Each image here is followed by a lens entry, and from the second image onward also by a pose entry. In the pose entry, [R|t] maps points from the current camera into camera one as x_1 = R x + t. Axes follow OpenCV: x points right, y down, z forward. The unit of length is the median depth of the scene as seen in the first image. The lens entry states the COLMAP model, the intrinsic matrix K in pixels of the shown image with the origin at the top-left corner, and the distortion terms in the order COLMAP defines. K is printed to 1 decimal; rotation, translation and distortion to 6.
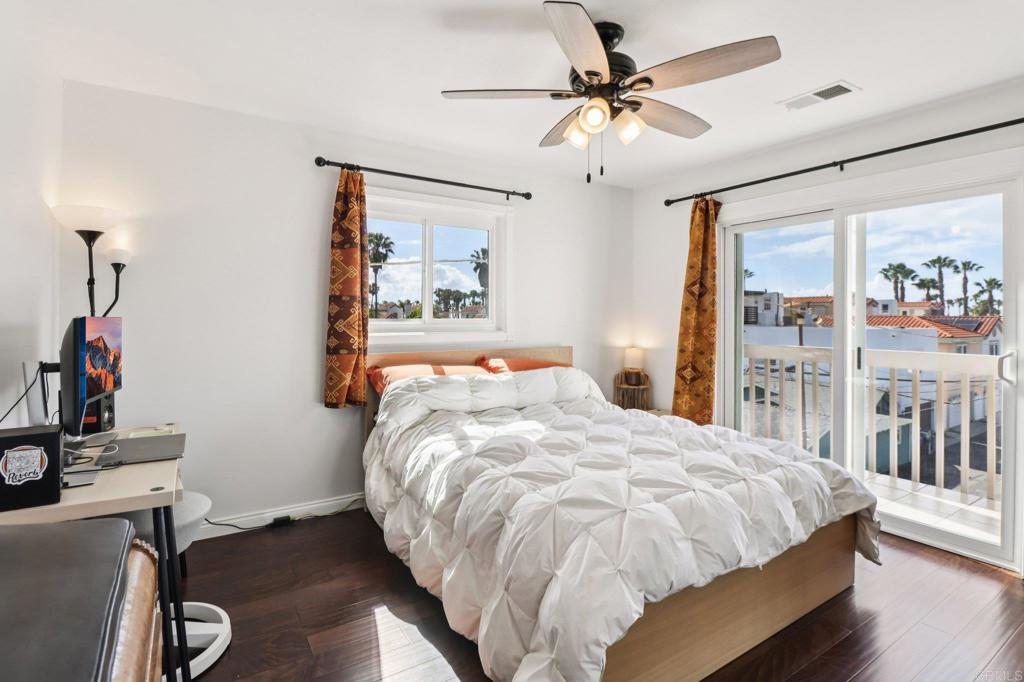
lens RADIAL K [[479.9, 0, 519.2], [0, 479.9, 323.1], [0, 0, 1]] dist [0.000181, -0.012658]
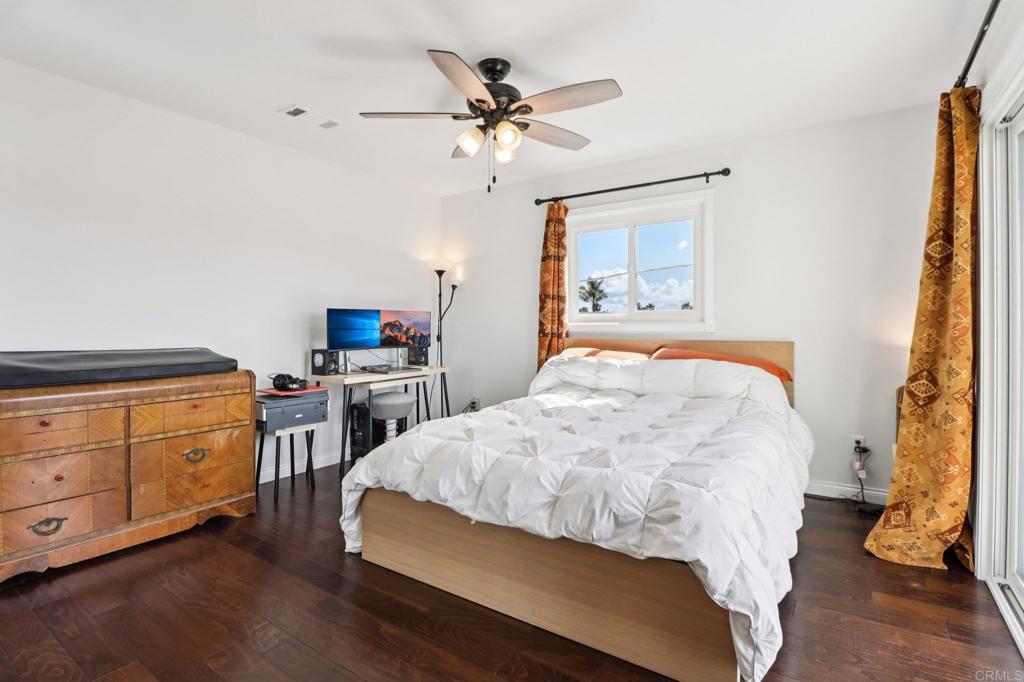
lens RADIAL K [[479.9, 0, 519.2], [0, 479.9, 323.1], [0, 0, 1]] dist [0.000181, -0.012658]
pose [[0.424187, -0.004140, -0.905565, 1.030235], [-0.003366, 0.999975, -0.006148, 0.040352], [0.905568, 0.005656, 0.424163, 0.415442]]
